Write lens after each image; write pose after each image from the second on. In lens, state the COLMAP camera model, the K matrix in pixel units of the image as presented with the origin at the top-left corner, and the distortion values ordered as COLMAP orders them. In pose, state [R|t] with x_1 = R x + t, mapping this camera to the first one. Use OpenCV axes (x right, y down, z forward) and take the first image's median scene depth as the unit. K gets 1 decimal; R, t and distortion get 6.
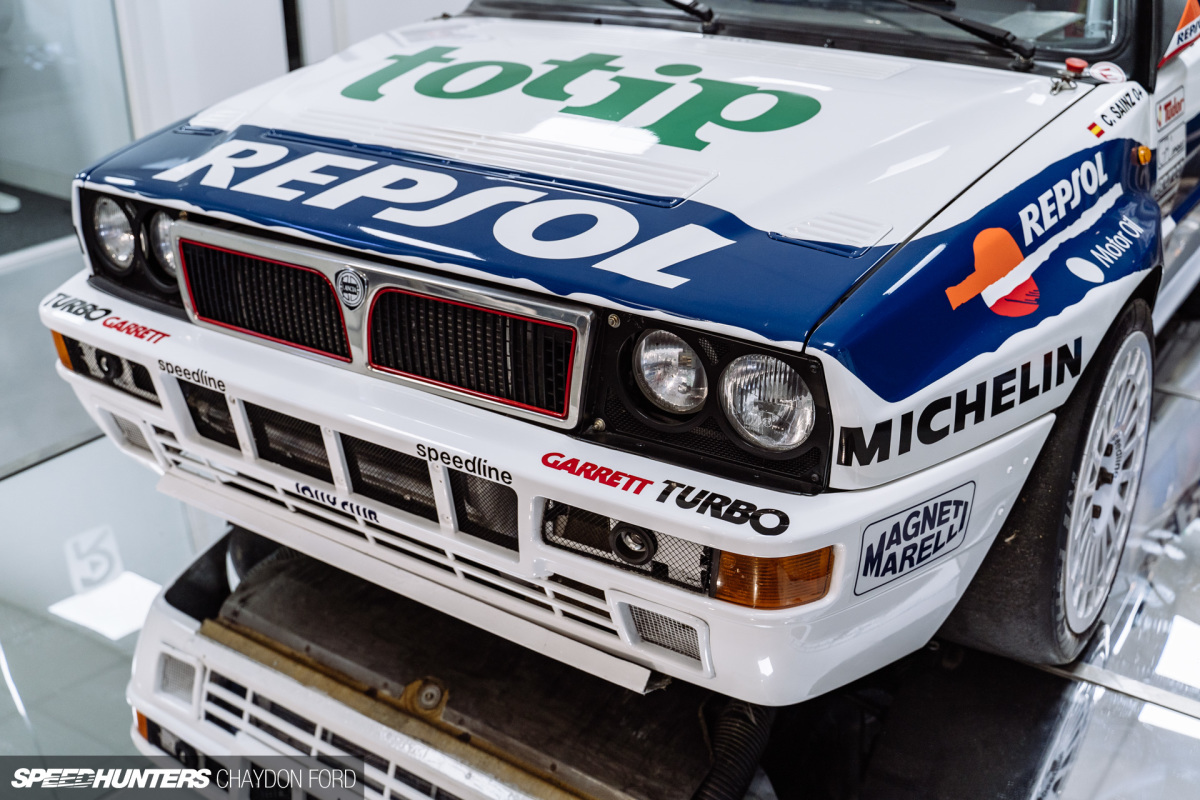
lens RADIAL K [[1276.7, 0, 600.0], [0, 1276.7, 400.0], [0, 0, 1]] dist [-0.001026, 0.000545]
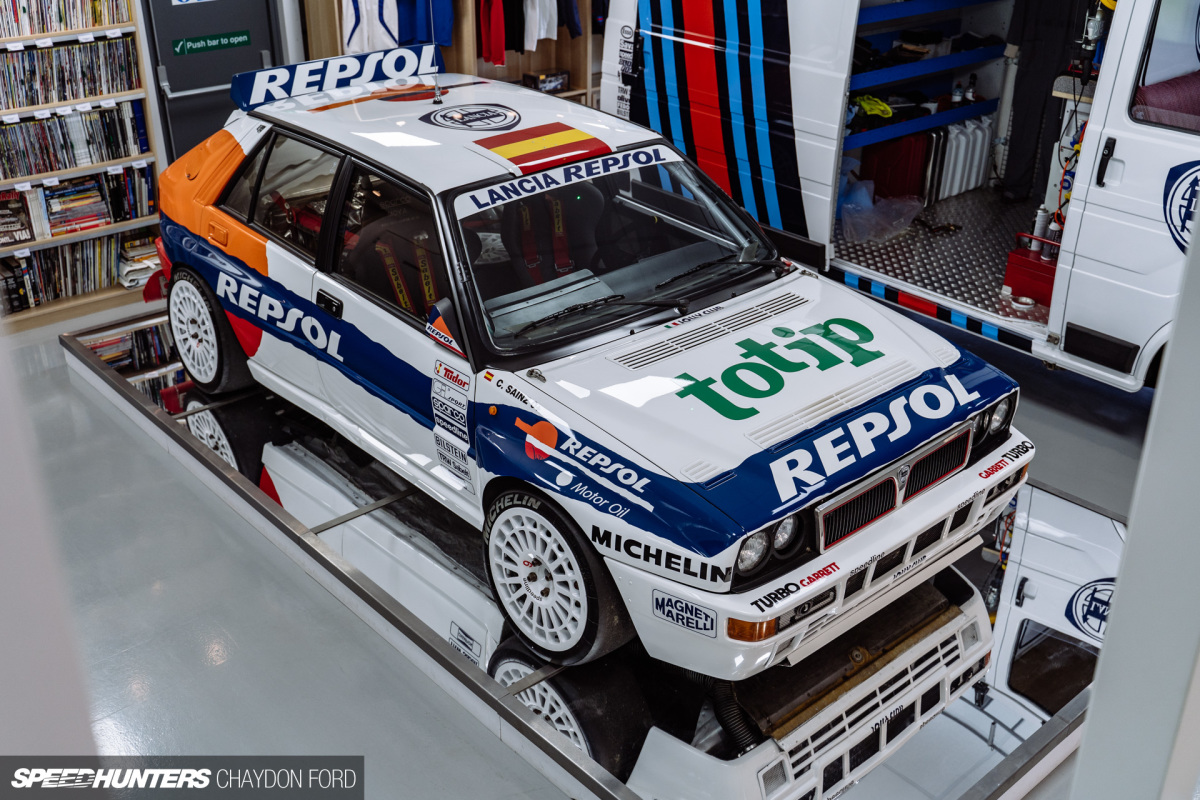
lens RADIAL K [[1252.0, 0, 600.0], [0, 1252.0, 400.0], [0, 0, 1]] dist [-0.002756, -0.001302]
pose [[0.243297, -0.441419, 0.863687, -2.018772], [0.401270, 0.856477, 0.324698, -1.048884], [-0.883057, 0.267574, 0.385507, 0.567075]]
